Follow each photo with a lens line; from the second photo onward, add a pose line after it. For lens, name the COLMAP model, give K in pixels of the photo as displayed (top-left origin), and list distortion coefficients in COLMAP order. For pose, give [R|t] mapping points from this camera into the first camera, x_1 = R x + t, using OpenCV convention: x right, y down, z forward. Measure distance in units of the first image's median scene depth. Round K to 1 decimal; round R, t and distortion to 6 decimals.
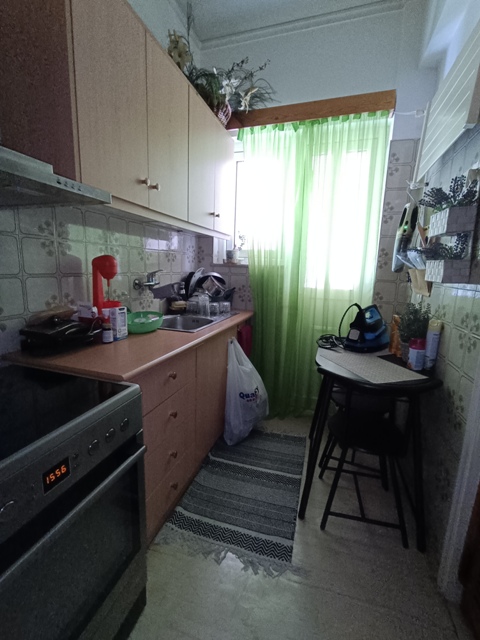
lens RADIAL K [[293.5, 0, 239.4], [0, 293.5, 321.3], [0, 0, 1]] dist [-0.004942, 0.003801]
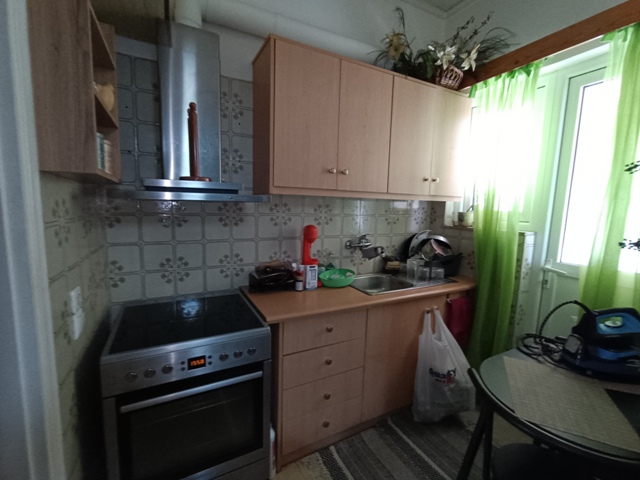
lens RADIAL K [[293.5, 0, 320.3], [0, 293.5, 240.8], [0, 0, 1]] dist [-0.004942, 0.003801]
pose [[0.712442, 0.073001, -0.697923, 0.386626], [-0.126455, 0.991648, -0.025362, -0.093709], [0.690243, 0.106325, 0.715723, 0.057573]]
